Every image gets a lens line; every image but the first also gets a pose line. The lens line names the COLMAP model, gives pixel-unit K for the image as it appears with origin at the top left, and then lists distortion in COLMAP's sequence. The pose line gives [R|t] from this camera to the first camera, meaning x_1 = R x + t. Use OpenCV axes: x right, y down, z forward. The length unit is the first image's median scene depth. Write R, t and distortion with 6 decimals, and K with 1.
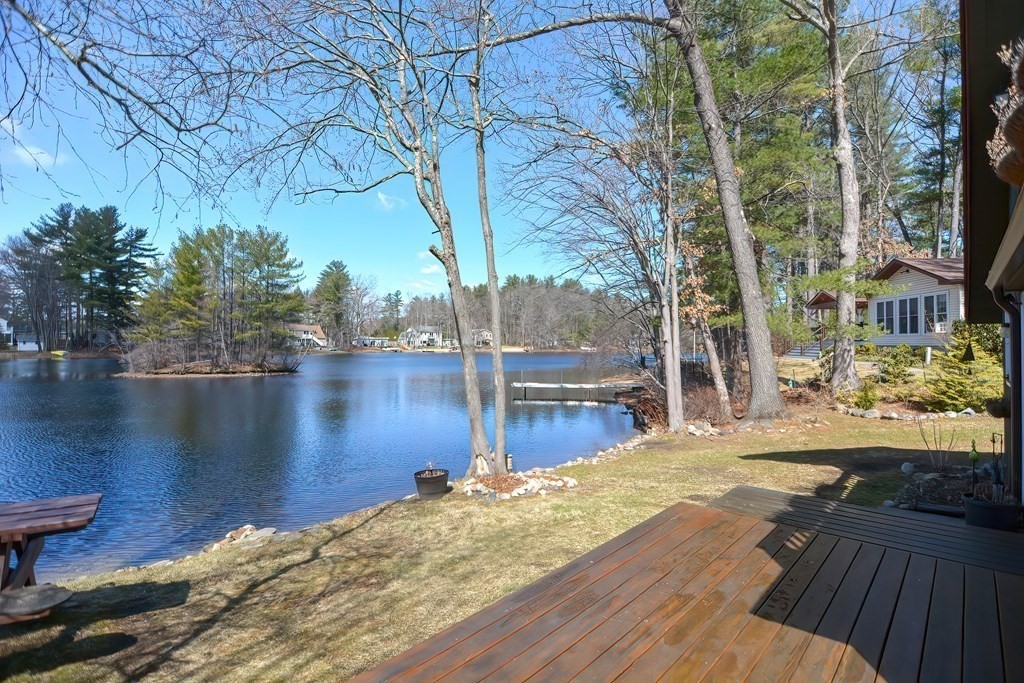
lens RADIAL K [[502.8, 0, 499.2], [0, 502.8, 345.0], [0, 0, 1]] dist [0.007928, -0.009237]
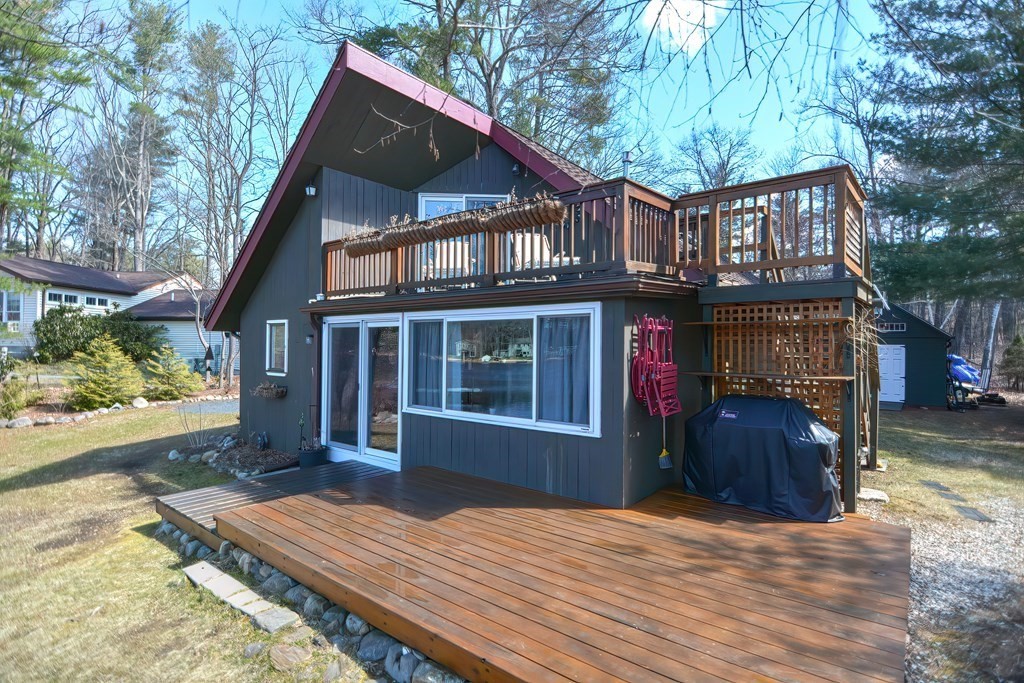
lens RADIAL K [[502.8, 0, 530.0], [0, 502.8, 339.3], [0, 0, 1]] dist [0.007928, -0.009237]
pose [[-0.103947, 0.015082, 0.994469, -0.330731], [-0.006960, 0.999850, -0.015891, -0.005033], [-0.994559, -0.008573, -0.103826, 0.253474]]
